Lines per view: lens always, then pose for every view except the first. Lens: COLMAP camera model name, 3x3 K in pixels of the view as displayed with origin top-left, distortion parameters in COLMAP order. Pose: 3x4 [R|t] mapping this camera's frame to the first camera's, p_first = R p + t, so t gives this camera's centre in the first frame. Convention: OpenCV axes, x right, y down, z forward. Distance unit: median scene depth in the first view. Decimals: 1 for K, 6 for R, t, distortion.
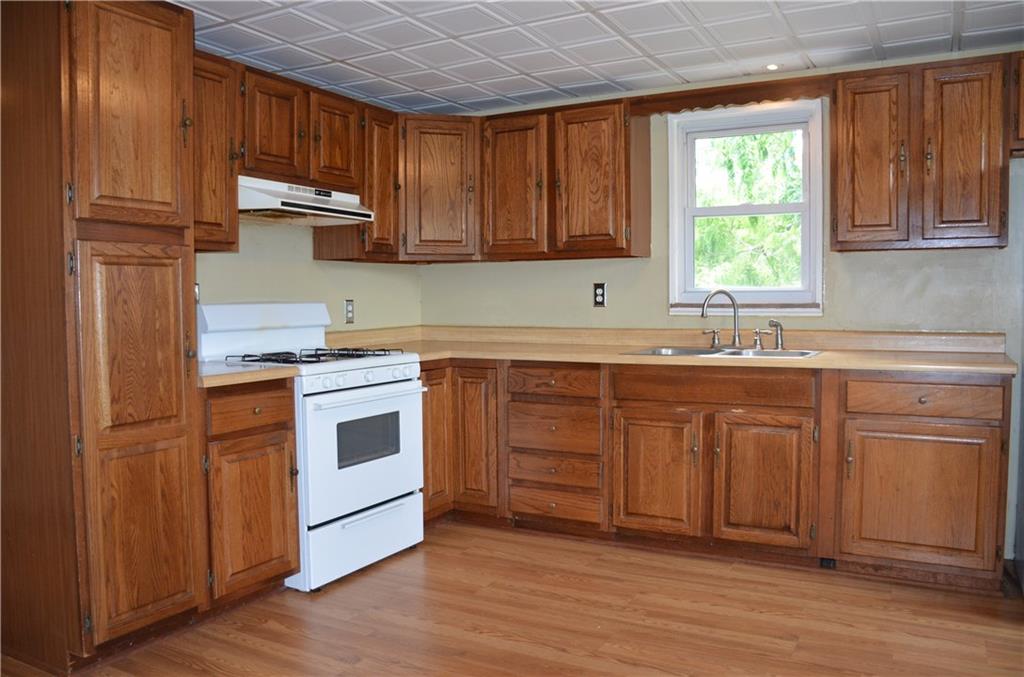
lens RADIAL K [[807.1, 0, 512.0], [0, 807.1, 338.5], [0, 0, 1]] dist [-0.067500, 0.011091]
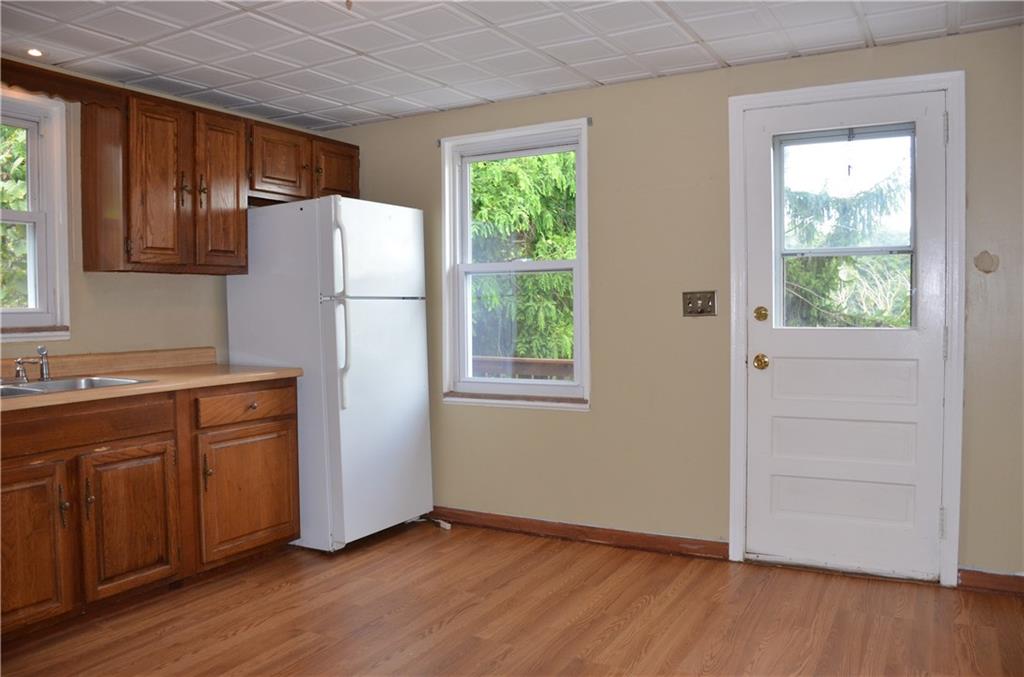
lens RADIAL K [[807.1, 0, 512.0], [0, 807.1, 338.5], [0, 0, 1]] dist [-0.067500, 0.011091]
pose [[0.022033, -0.035160, 0.999139, -0.592023], [0.056679, 0.997818, 0.033864, -0.035986], [-0.998149, 0.055884, 0.023978, 0.544877]]
